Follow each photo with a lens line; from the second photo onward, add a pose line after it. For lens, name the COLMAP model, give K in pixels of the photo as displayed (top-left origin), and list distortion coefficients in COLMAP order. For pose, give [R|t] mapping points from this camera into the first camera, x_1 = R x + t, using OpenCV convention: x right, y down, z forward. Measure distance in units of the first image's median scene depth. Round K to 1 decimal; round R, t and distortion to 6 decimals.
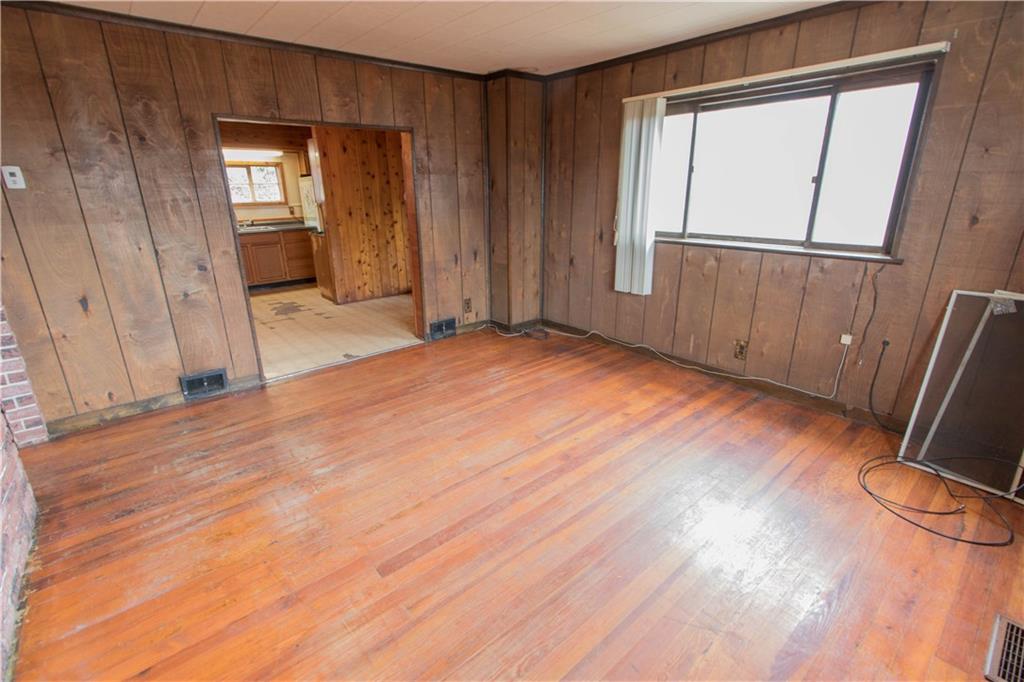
lens RADIAL K [[472.1, 0, 512.0], [0, 472.1, 341.0], [0, 0, 1]] dist [-0.002396, -0.000263]
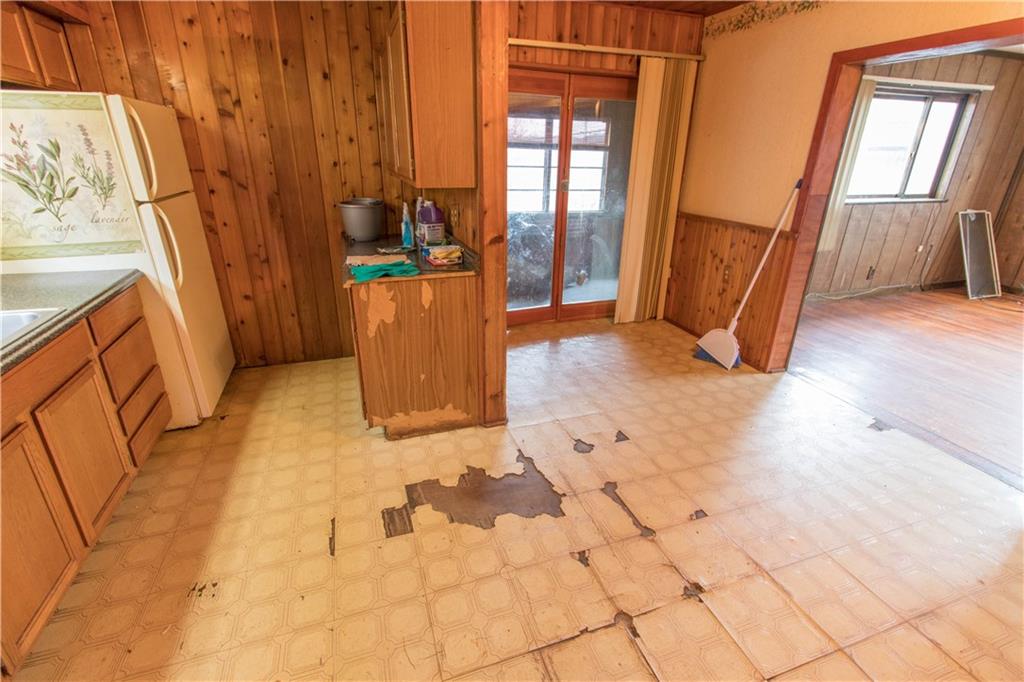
lens RADIAL K [[468.4, 0, 513.0], [0, 468.4, 339.7], [0, 0, 1]] dist [0.000506, 0.000273]
pose [[0.367918, -0.330308, 0.869214, -0.733202], [0.269375, 0.932558, 0.240360, -0.255087], [-0.889985, 0.145711, 0.432082, 0.813966]]
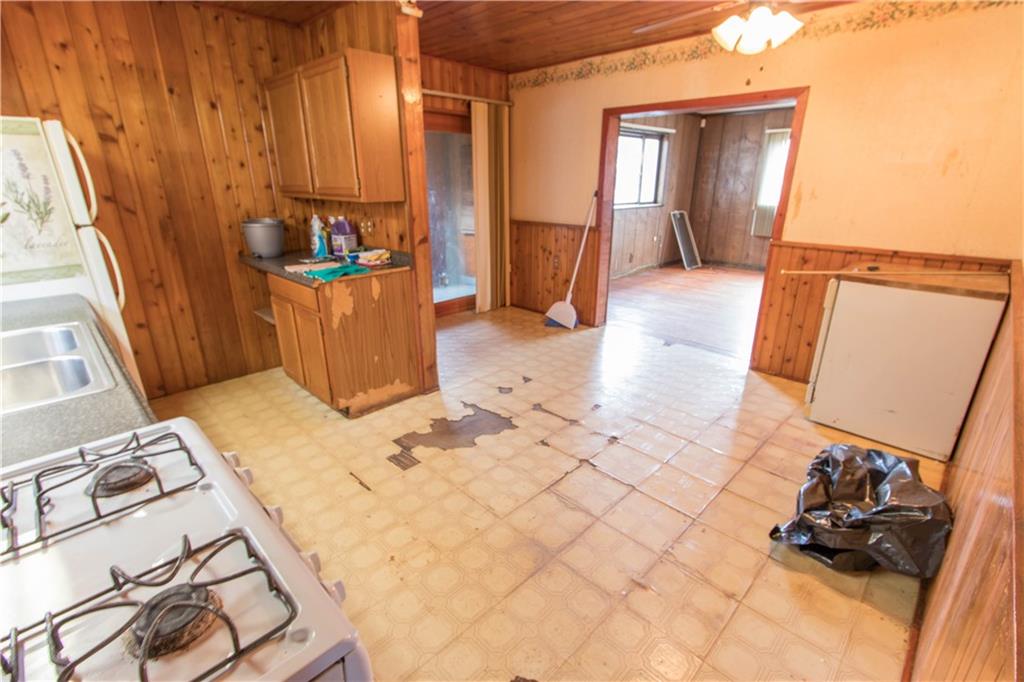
lens RADIAL K [[467.3, 0, 514.1], [0, 467.3, 342.3], [0, 0, 1]] dist [0.002368, 0.000010]
pose [[-0.082757, -0.318191, 0.944408, -0.884344], [0.307247, 0.893349, 0.327912, -0.278816], [-0.948024, 0.317304, 0.023833, 0.909139]]
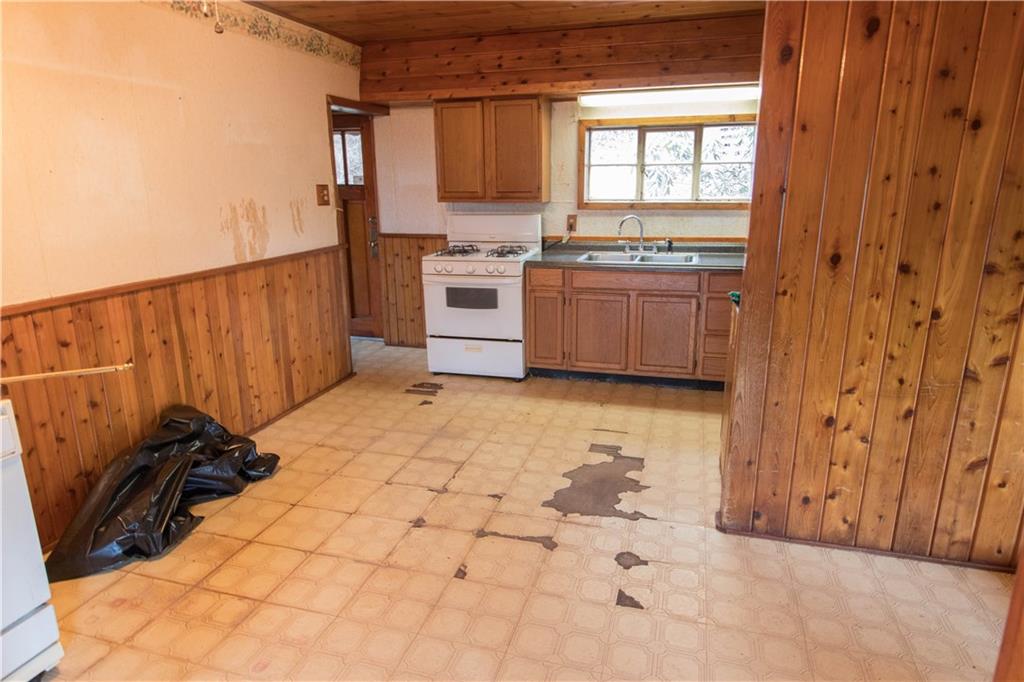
lens RADIAL K [[605.2, 0, 512.0], [0, 605.2, 341.0], [0, 0, 1]] dist [-0.003920, 0.000973]
pose [[0.540046, 0.222219, -0.811769, -0.142763], [-0.258355, 0.961717, 0.091391, -0.205375], [0.801001, 0.160369, 0.576783, 0.641738]]
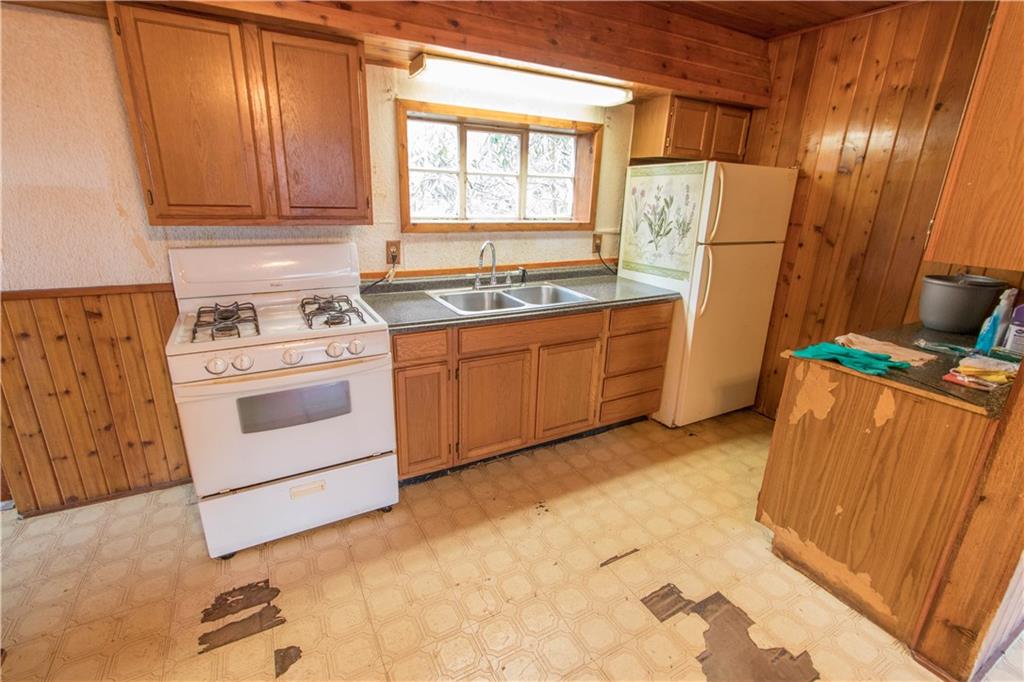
lens RADIAL K [[468.4, 0, 513.0], [0, 468.4, 339.7], [0, 0, 1]] dist [0.000506, 0.000273]
pose [[0.978481, 0.101776, -0.179488, -0.579957], [-0.103880, 0.994587, -0.002338, -0.232848], [0.178278, 0.020933, 0.983757, 0.737729]]
